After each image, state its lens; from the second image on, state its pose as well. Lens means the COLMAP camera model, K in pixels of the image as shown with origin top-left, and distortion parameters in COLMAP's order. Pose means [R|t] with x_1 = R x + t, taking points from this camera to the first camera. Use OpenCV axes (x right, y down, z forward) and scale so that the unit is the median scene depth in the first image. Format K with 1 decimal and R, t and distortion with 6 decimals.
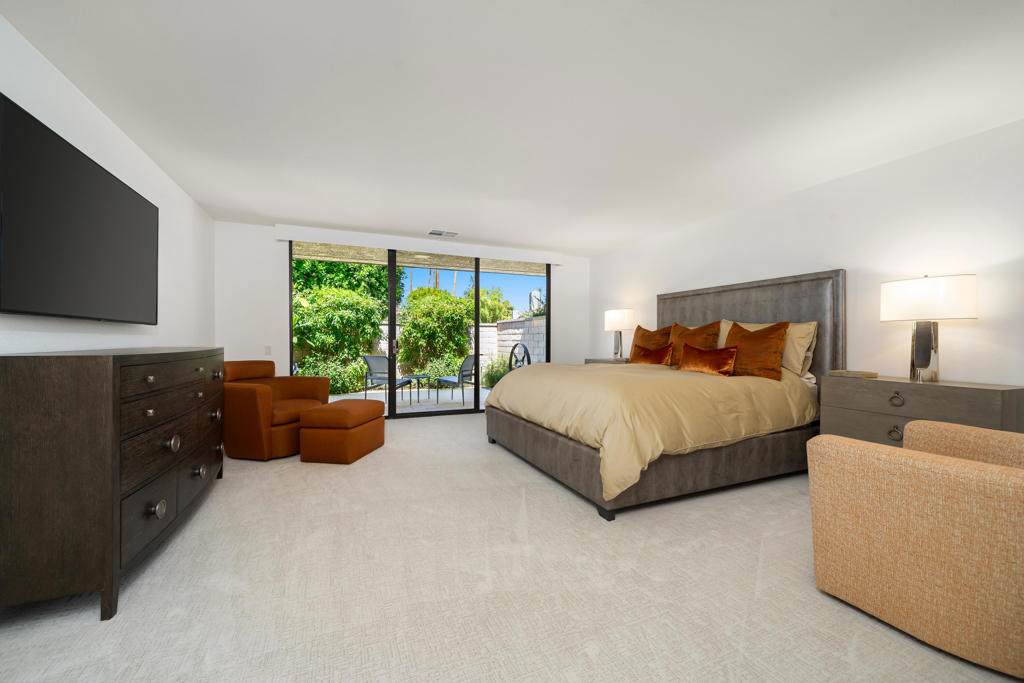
lens RADIAL K [[412.5, 0, 509.1], [0, 412.5, 341.0], [0, 0, 1]] dist [0.003631, 0.000225]
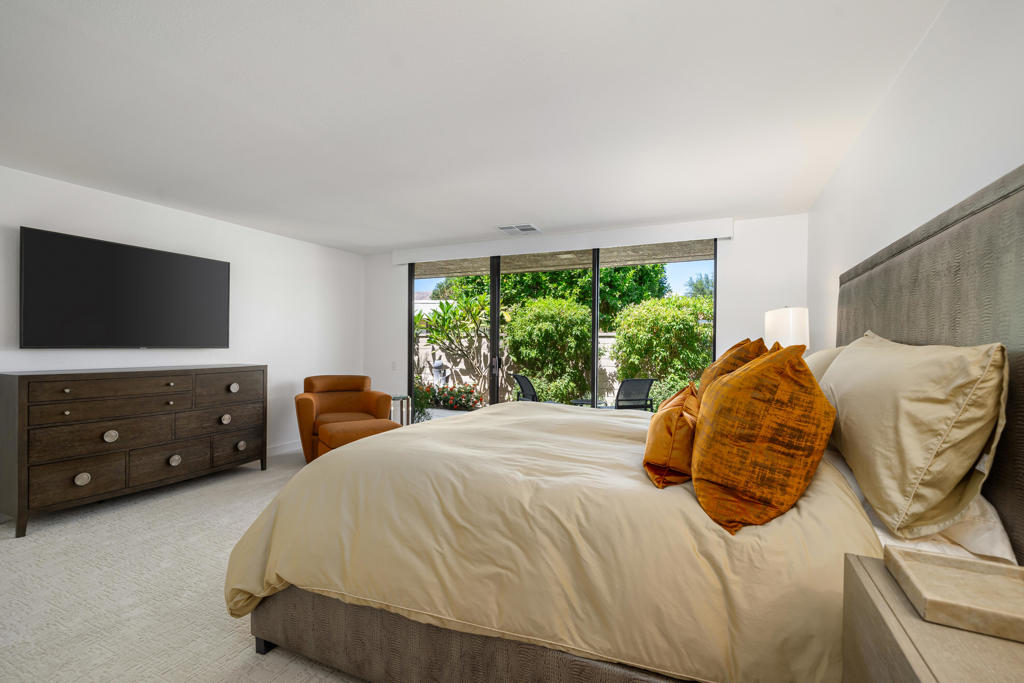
lens RADIAL K [[465.2, 0, 509.2], [0, 465.2, 342.4], [0, 0, 1]] dist [0.000237, -0.000116]
pose [[0.653831, -0.001522, -0.756639, 0.328682], [-0.009862, 0.999896, -0.010533, -0.017587], [0.756577, 0.014349, 0.653748, 0.248911]]
